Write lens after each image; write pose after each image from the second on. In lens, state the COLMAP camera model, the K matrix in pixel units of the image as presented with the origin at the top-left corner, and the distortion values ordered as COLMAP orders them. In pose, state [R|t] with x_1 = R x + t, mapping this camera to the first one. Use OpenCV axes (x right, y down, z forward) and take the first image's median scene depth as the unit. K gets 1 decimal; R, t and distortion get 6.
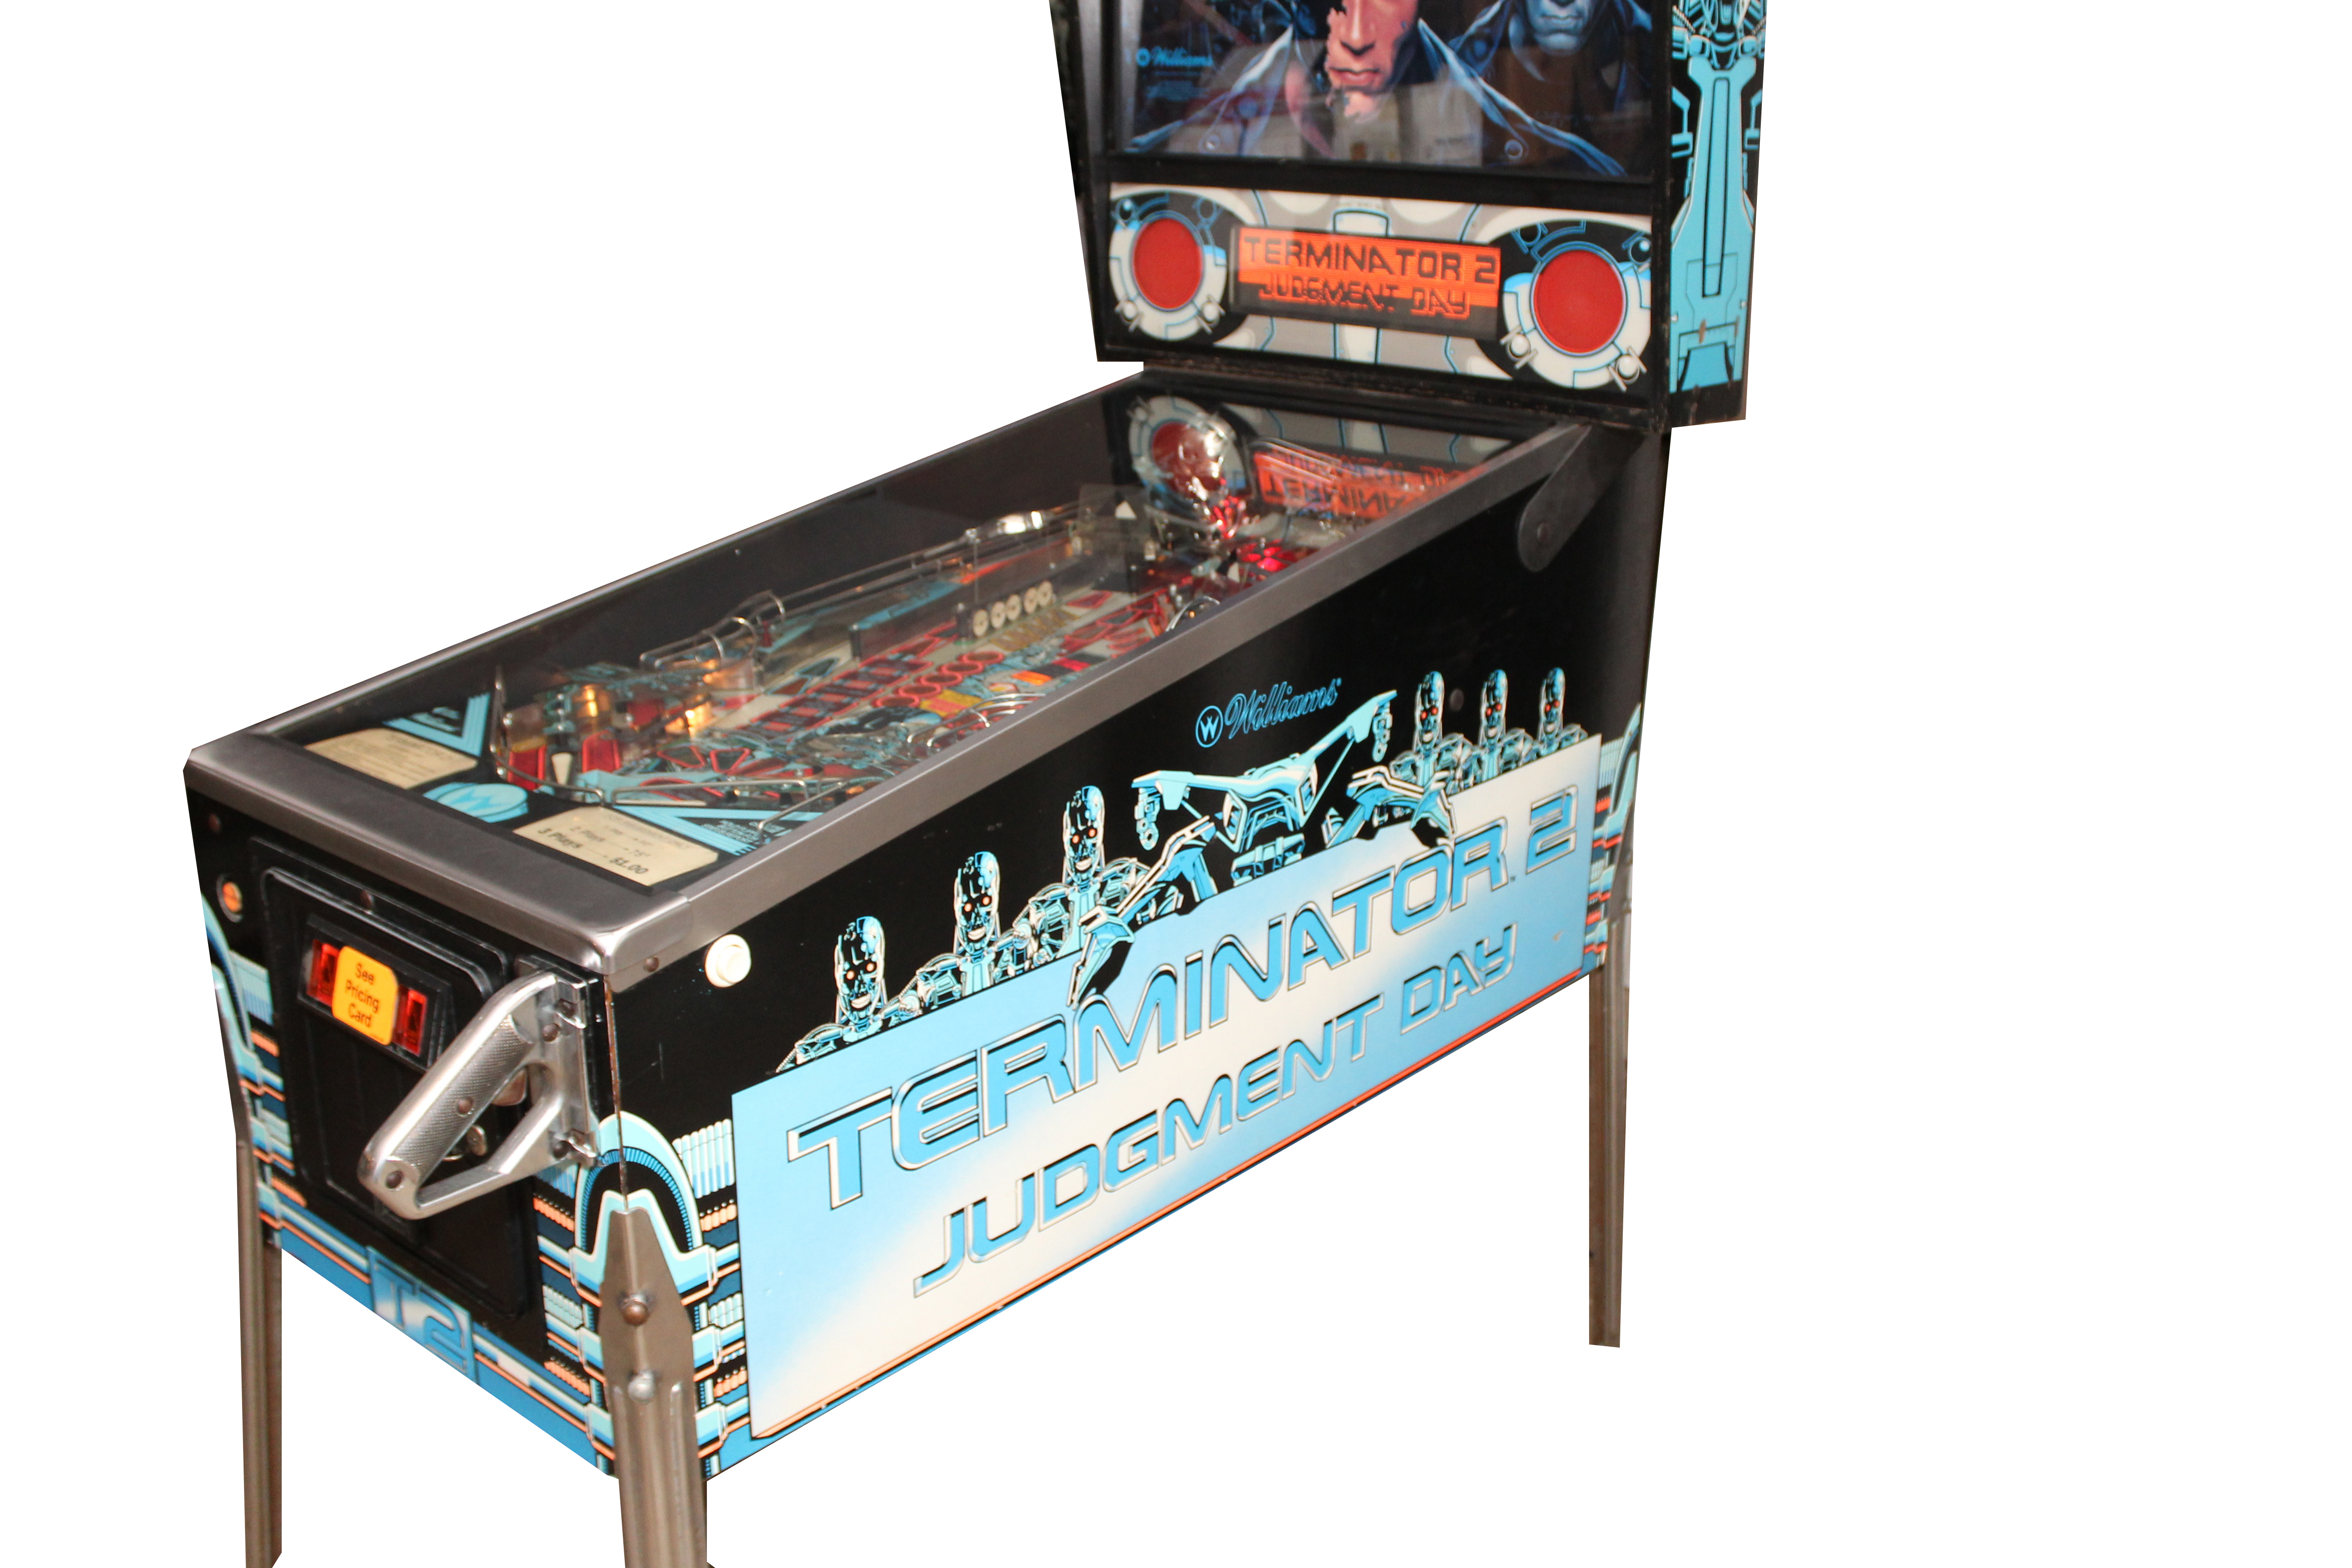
lens RADIAL K [[2021.3, 0, 1176.0], [0, 2021.3, 784.0], [0, 0, 1]] dist [-0.113913, 0.001875]
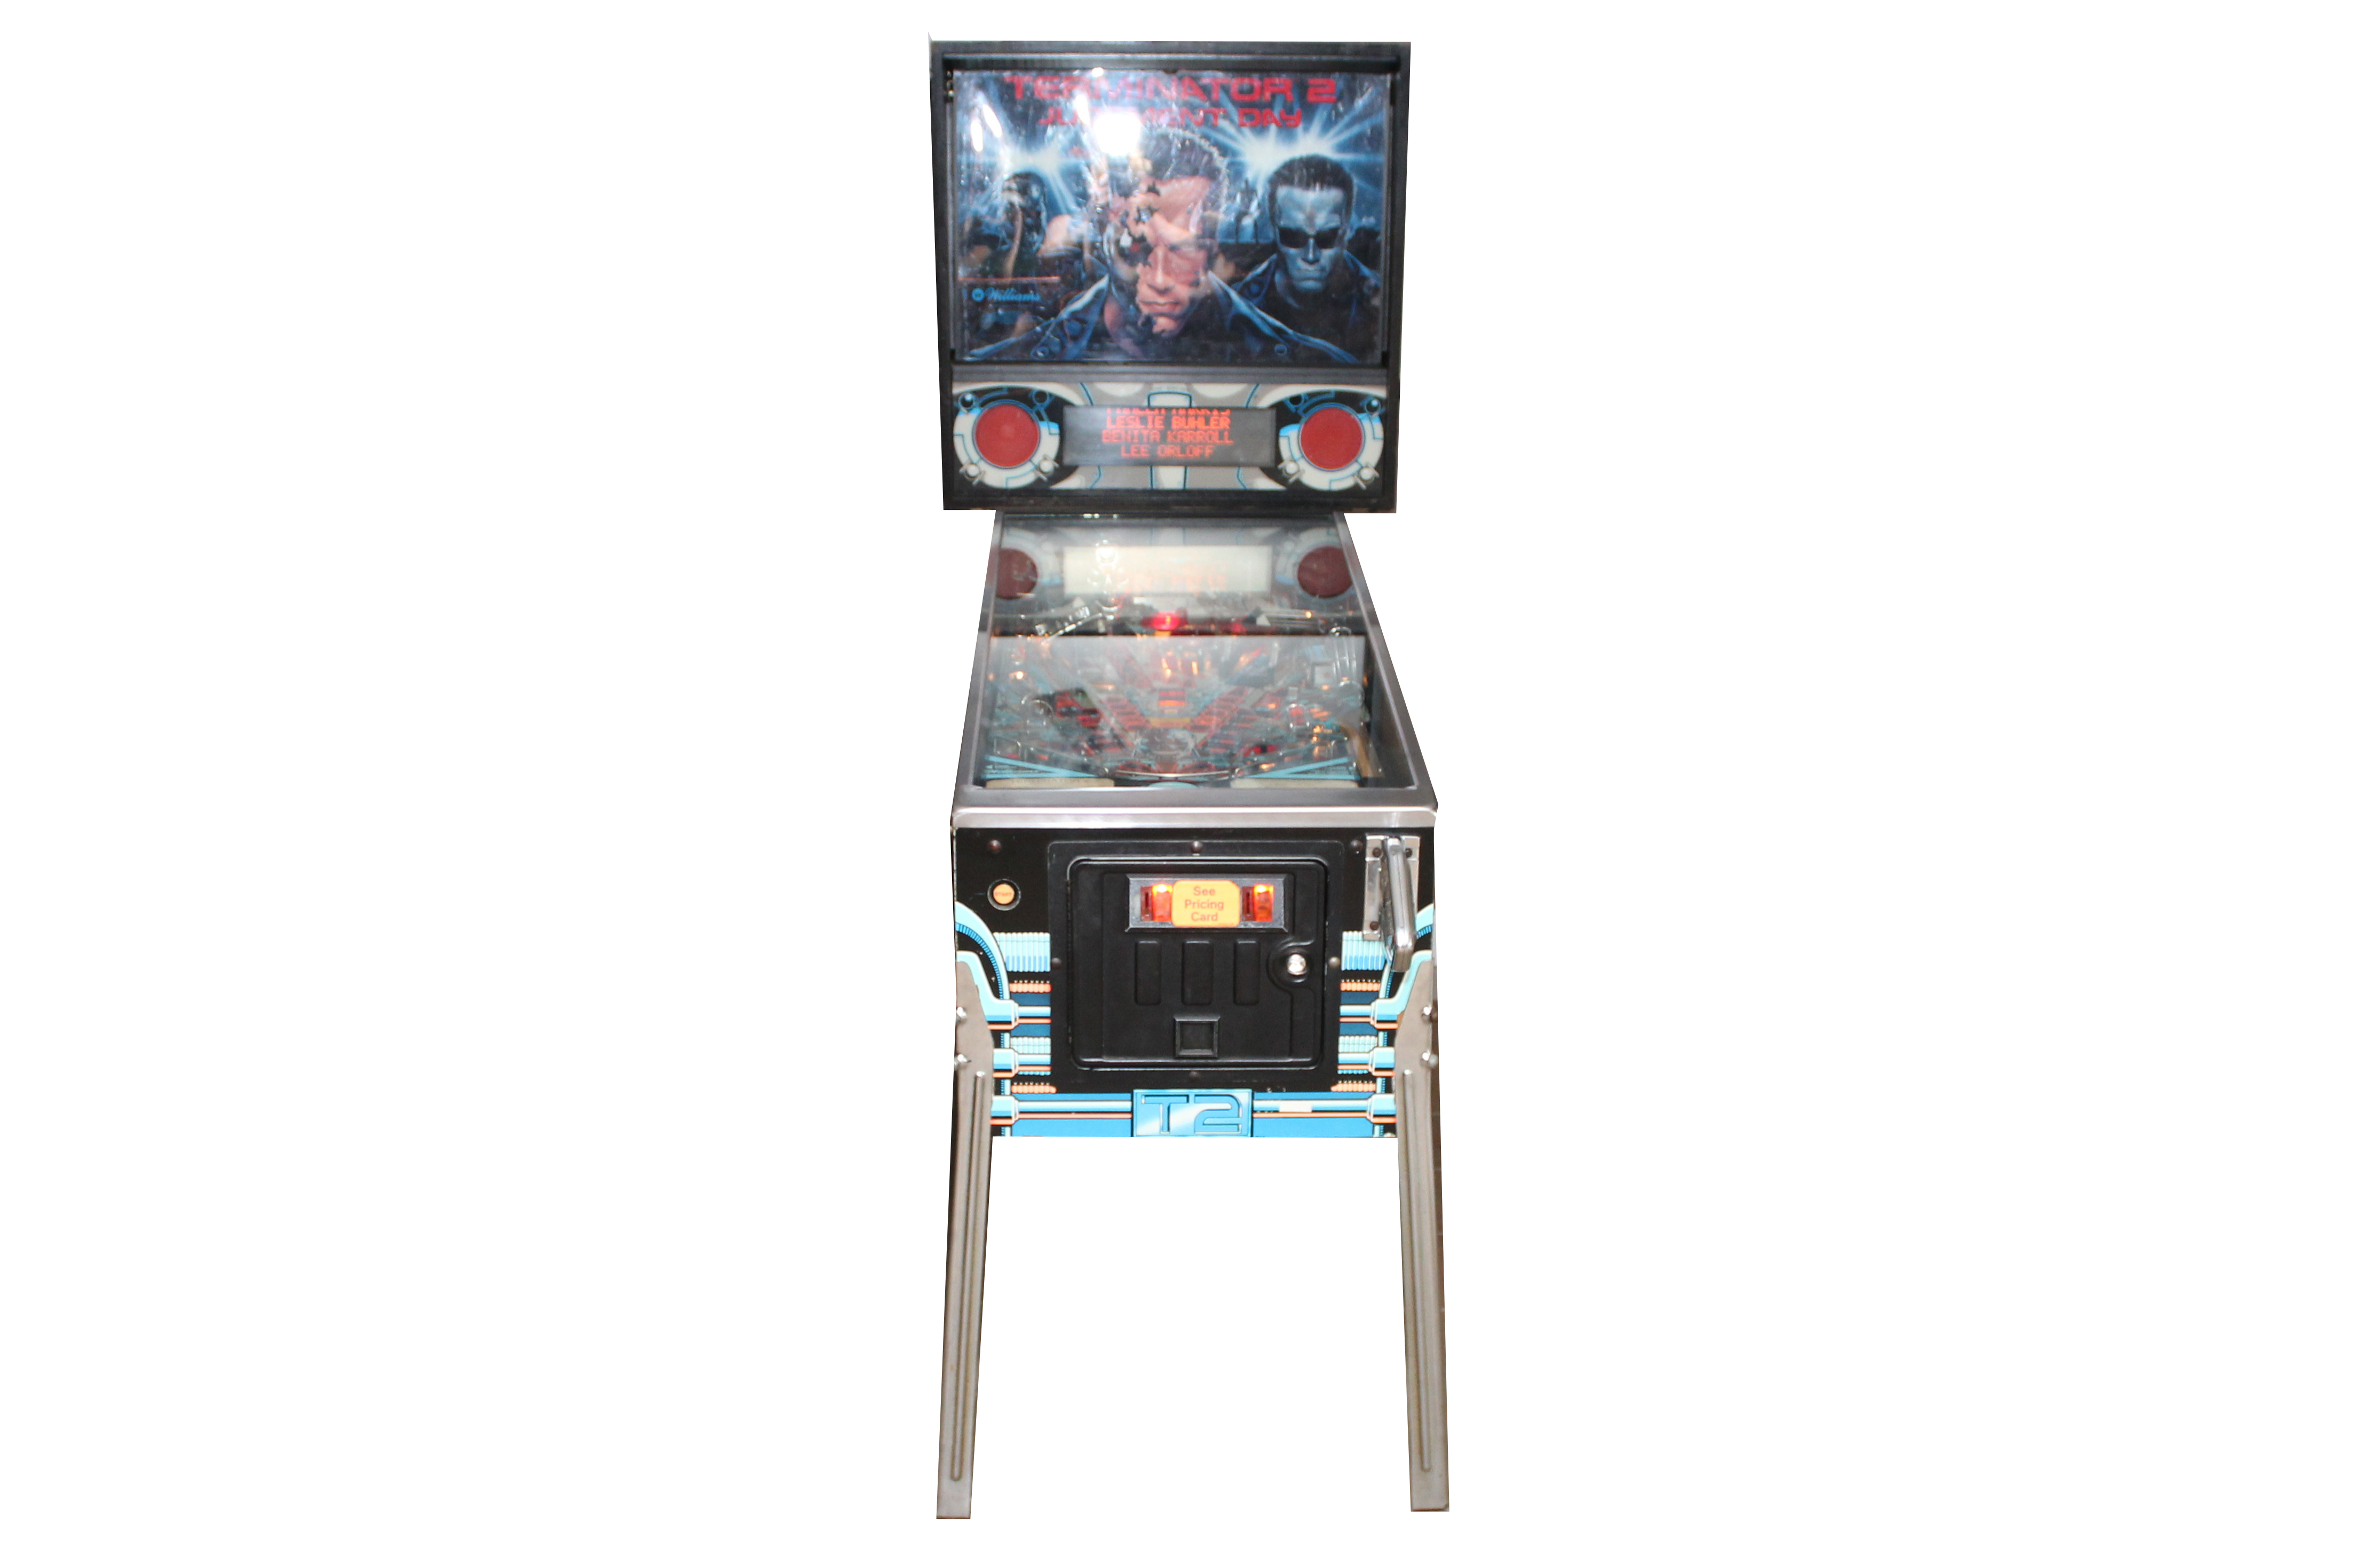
lens RADIAL K [[2021.8, 0, 1176.5], [0, 2021.8, 784.0], [0, 0, 1]] dist [-0.113913, 0.001875]
pose [[0.783693, -0.179083, 0.594773, -1.133678], [0.210987, 0.977353, 0.016272, -0.018364], [-0.584218, 0.112737, 0.803729, -0.283945]]
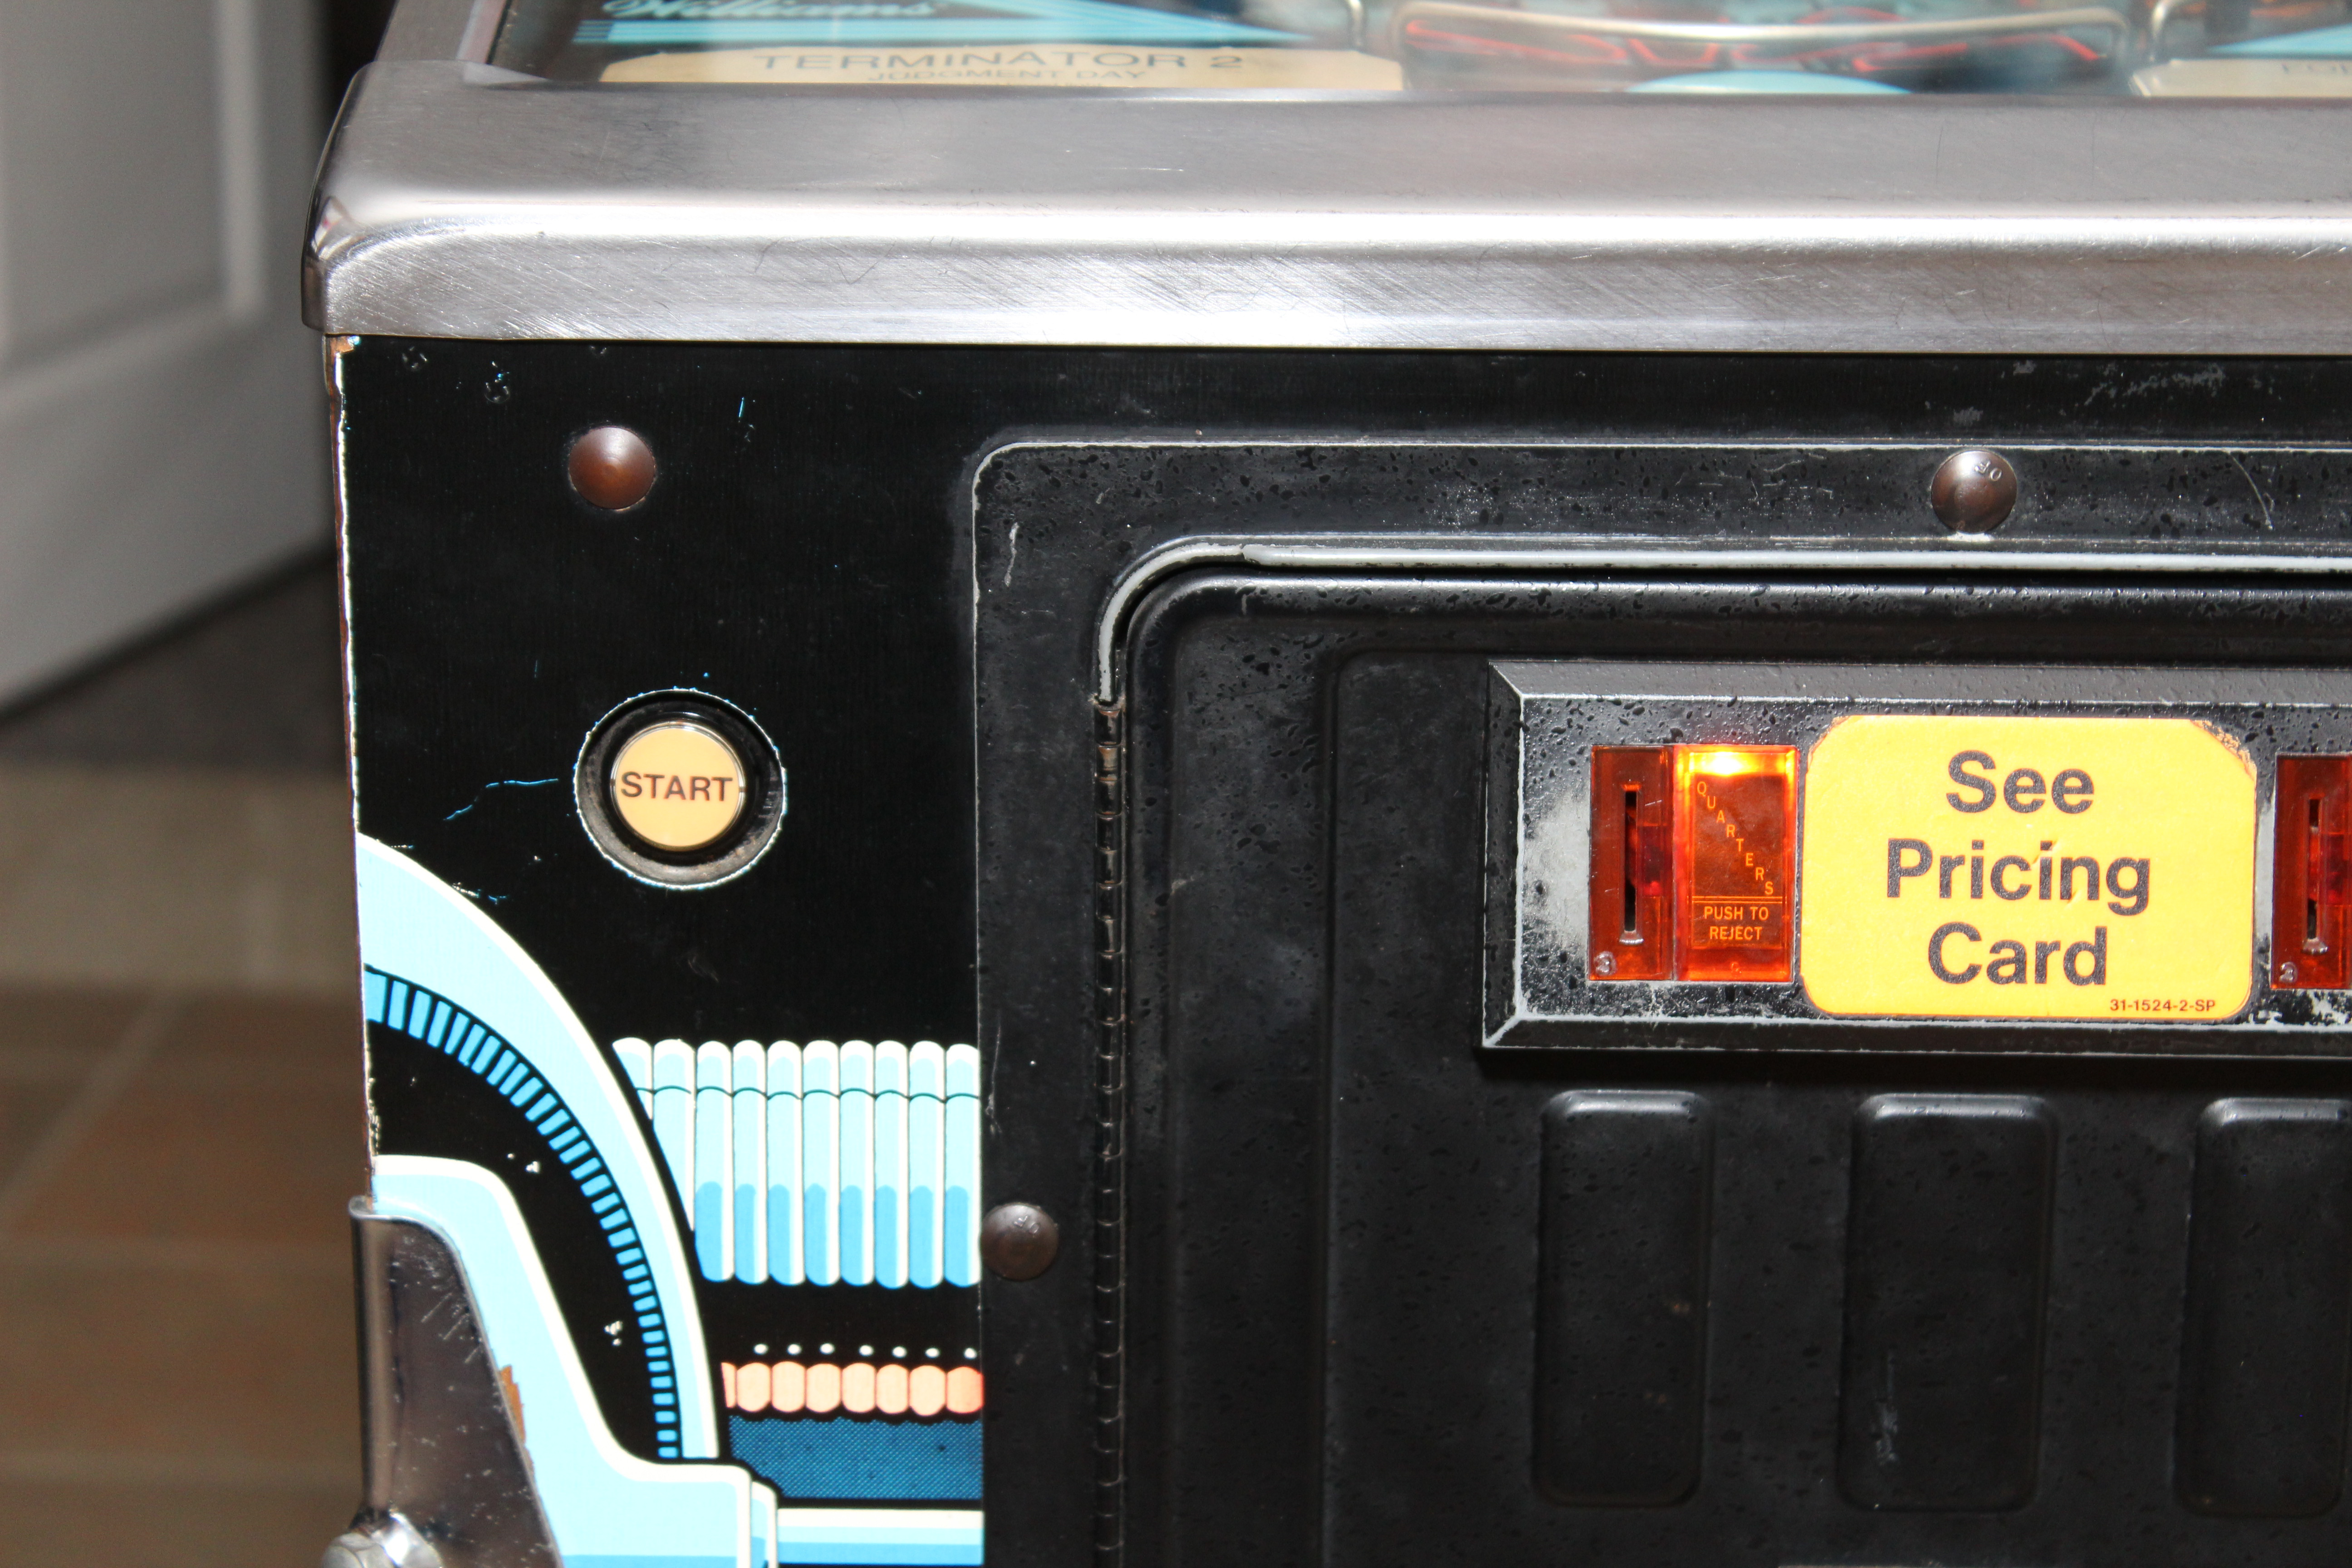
lens RADIAL K [[3755.3, 0, 1176.0], [0, 3755.3, 784.0], [0, 0, 1]] dist [0.003293, 0.006454]
pose [[0.792721, -0.252838, 0.554676, -0.597844], [0.202167, 0.967472, 0.152074, 0.003942], [-0.575084, -0.008416, 0.818051, 0.548544]]
